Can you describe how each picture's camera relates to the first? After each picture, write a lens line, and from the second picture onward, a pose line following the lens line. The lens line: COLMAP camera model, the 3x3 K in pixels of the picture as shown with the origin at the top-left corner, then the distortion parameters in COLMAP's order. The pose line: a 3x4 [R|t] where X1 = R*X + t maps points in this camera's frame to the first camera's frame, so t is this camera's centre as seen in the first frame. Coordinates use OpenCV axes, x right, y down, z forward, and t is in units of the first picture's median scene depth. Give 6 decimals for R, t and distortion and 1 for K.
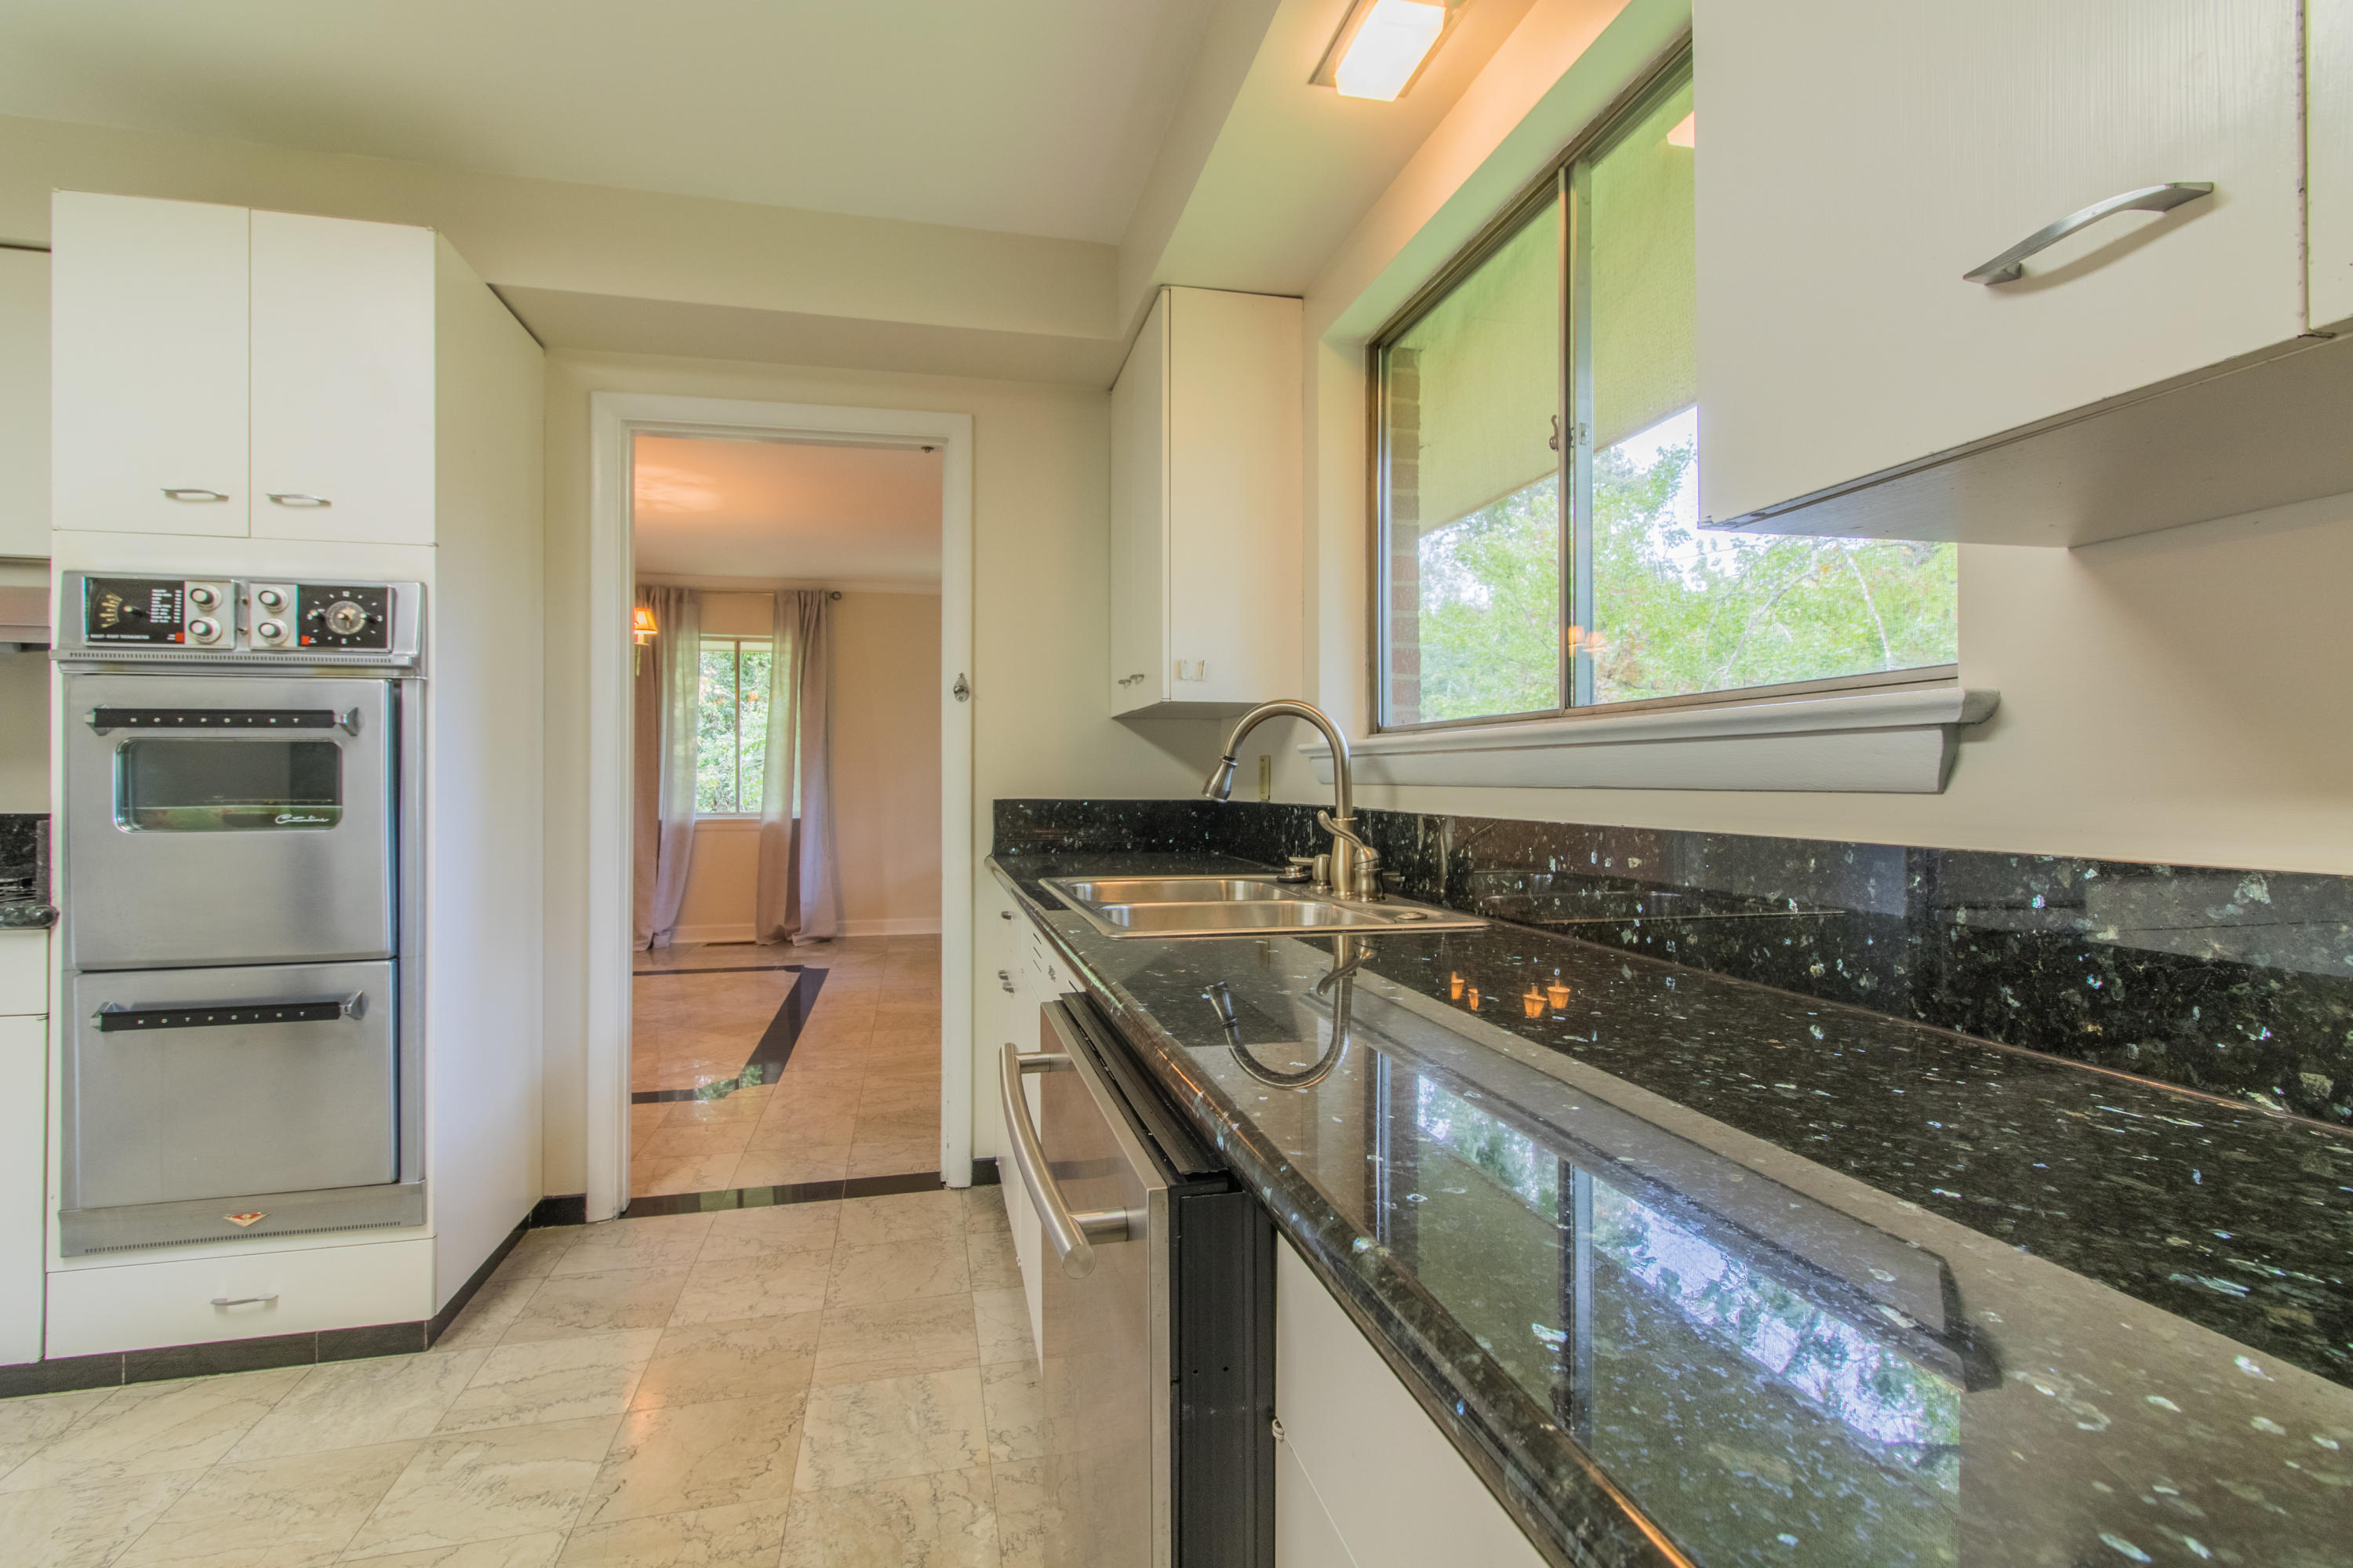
lens RADIAL K [[1087.1, 0, 1175.4], [0, 1087.1, 772.5], [0, 0, 1]] dist [-0.000977, 0.000404]
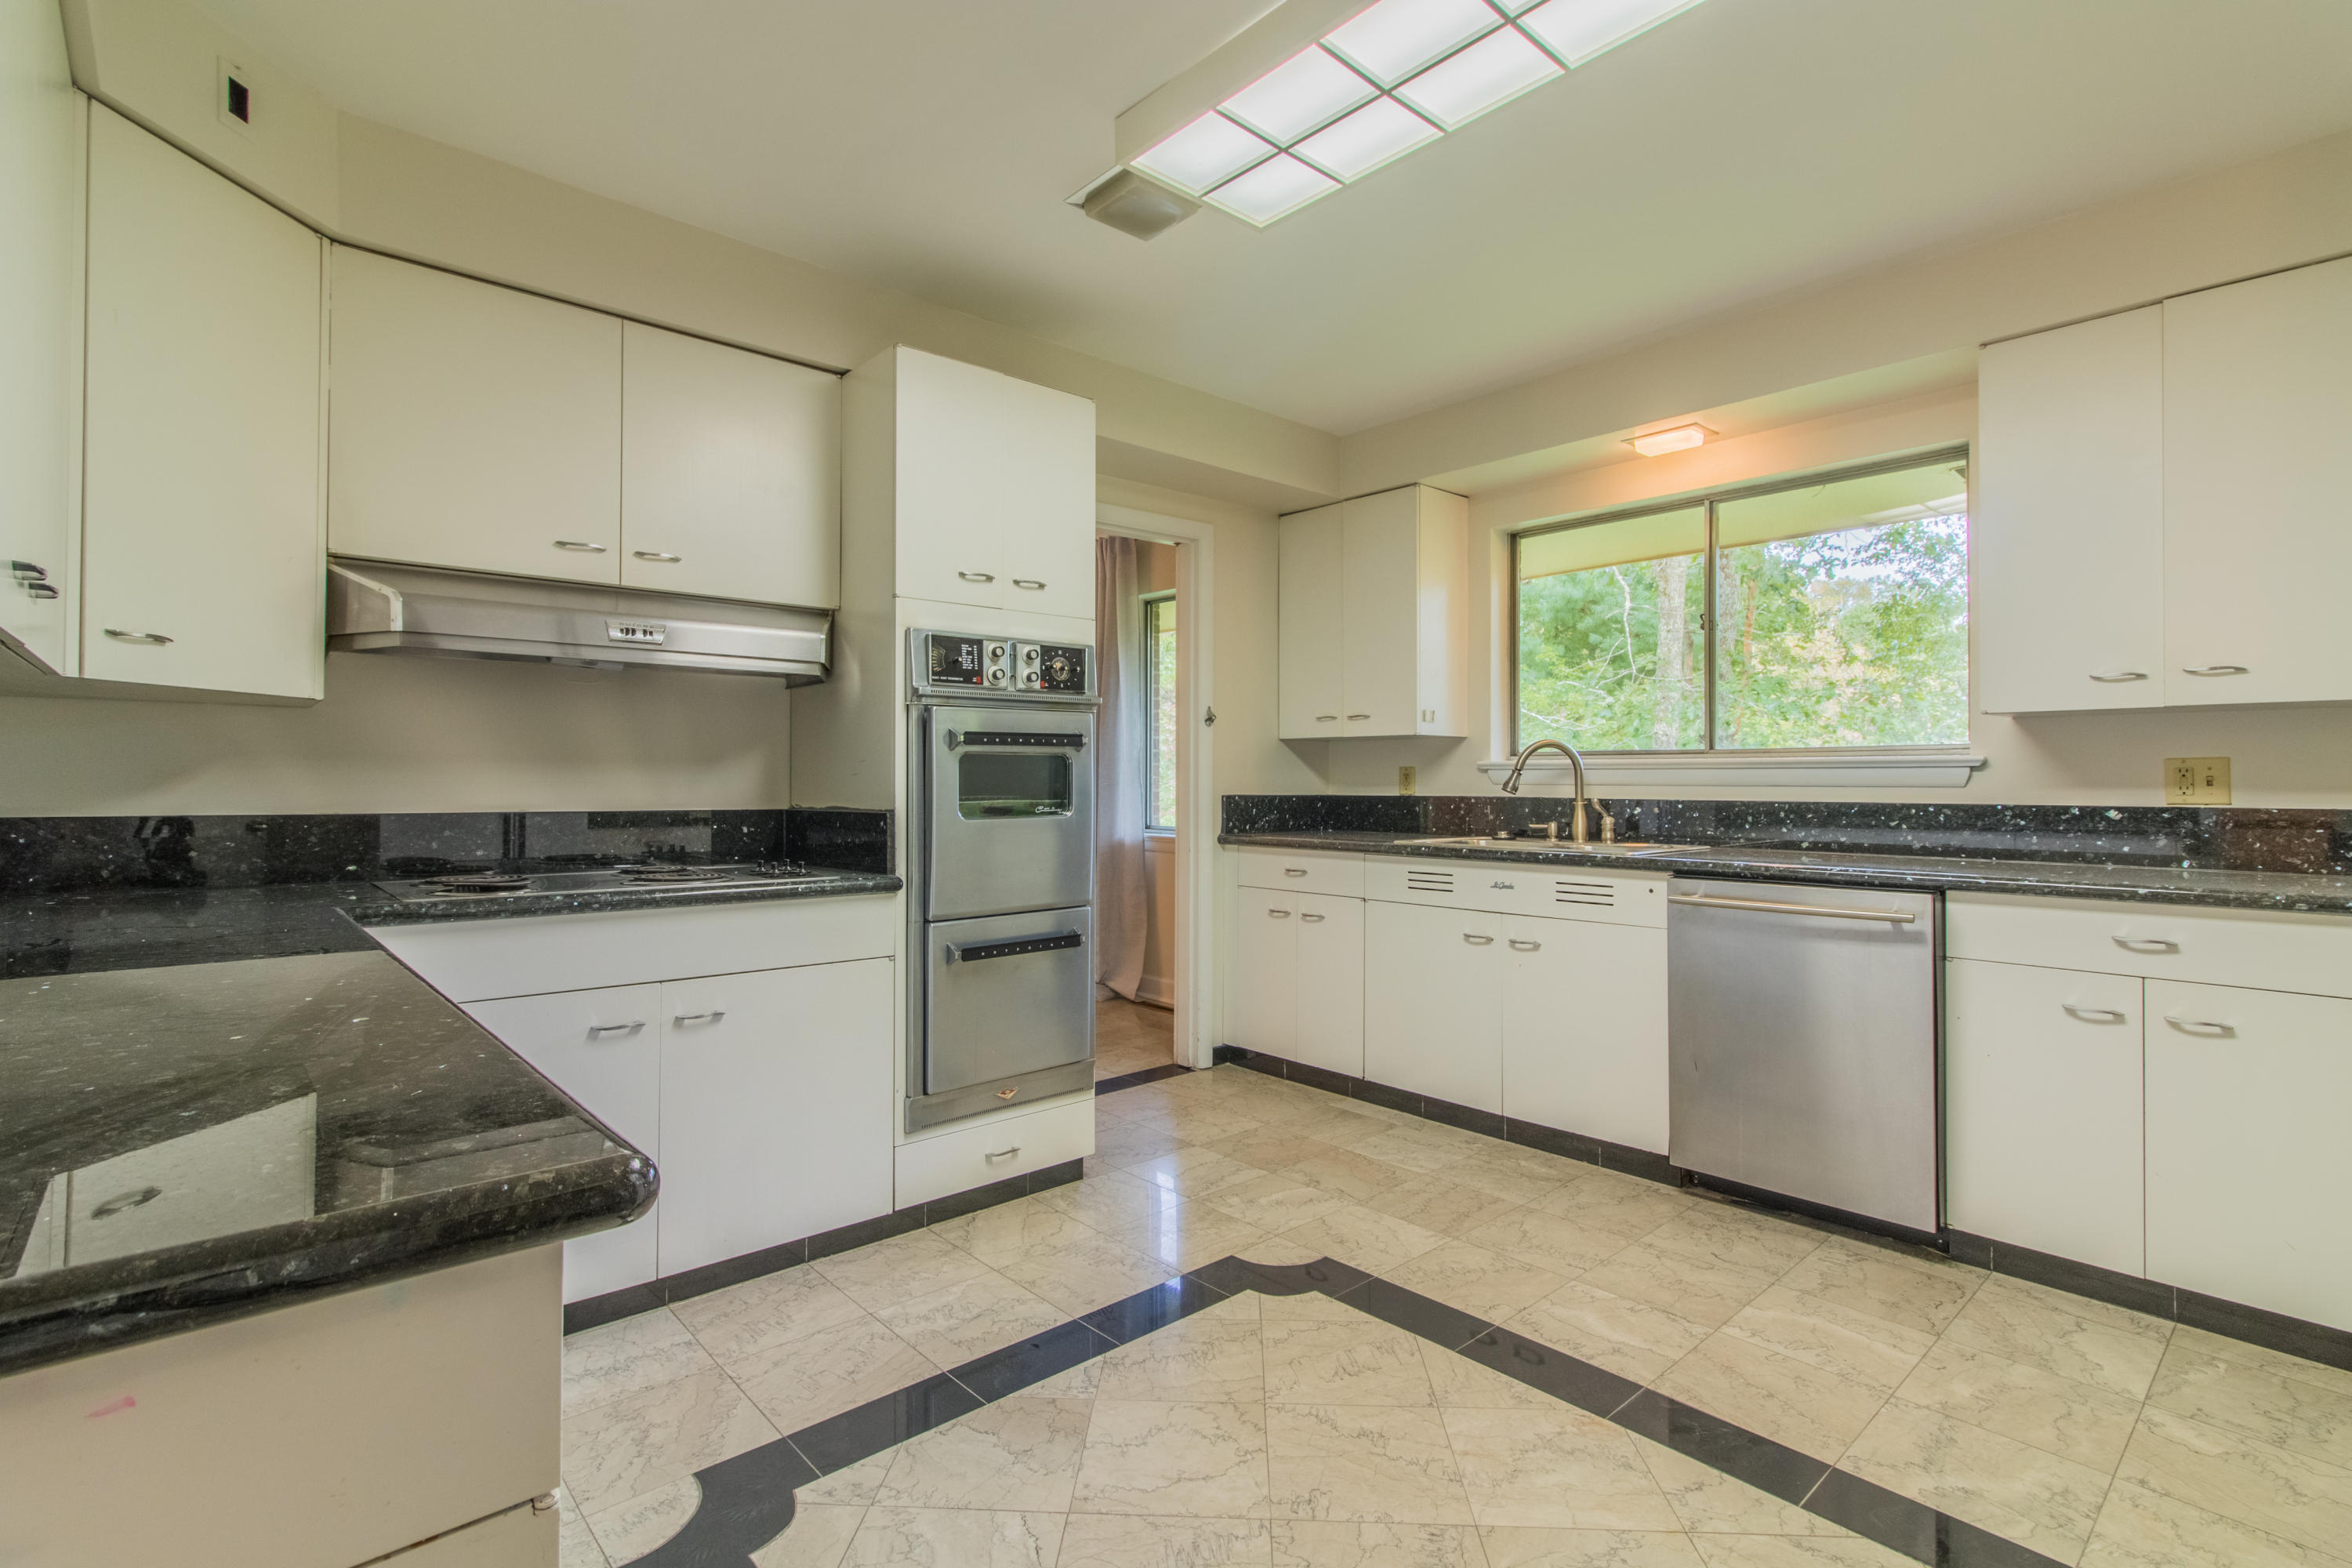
lens RADIAL K [[1086.6, 0, 1182.3], [0, 1086.6, 778.3], [0, 0, 1]] dist [-0.000977, 0.000404]
pose [[0.882259, 0.001638, 0.470762, -1.269684], [-0.004803, 0.999973, 0.005522, -0.006766], [-0.470740, -0.007133, 0.882243, -0.333184]]
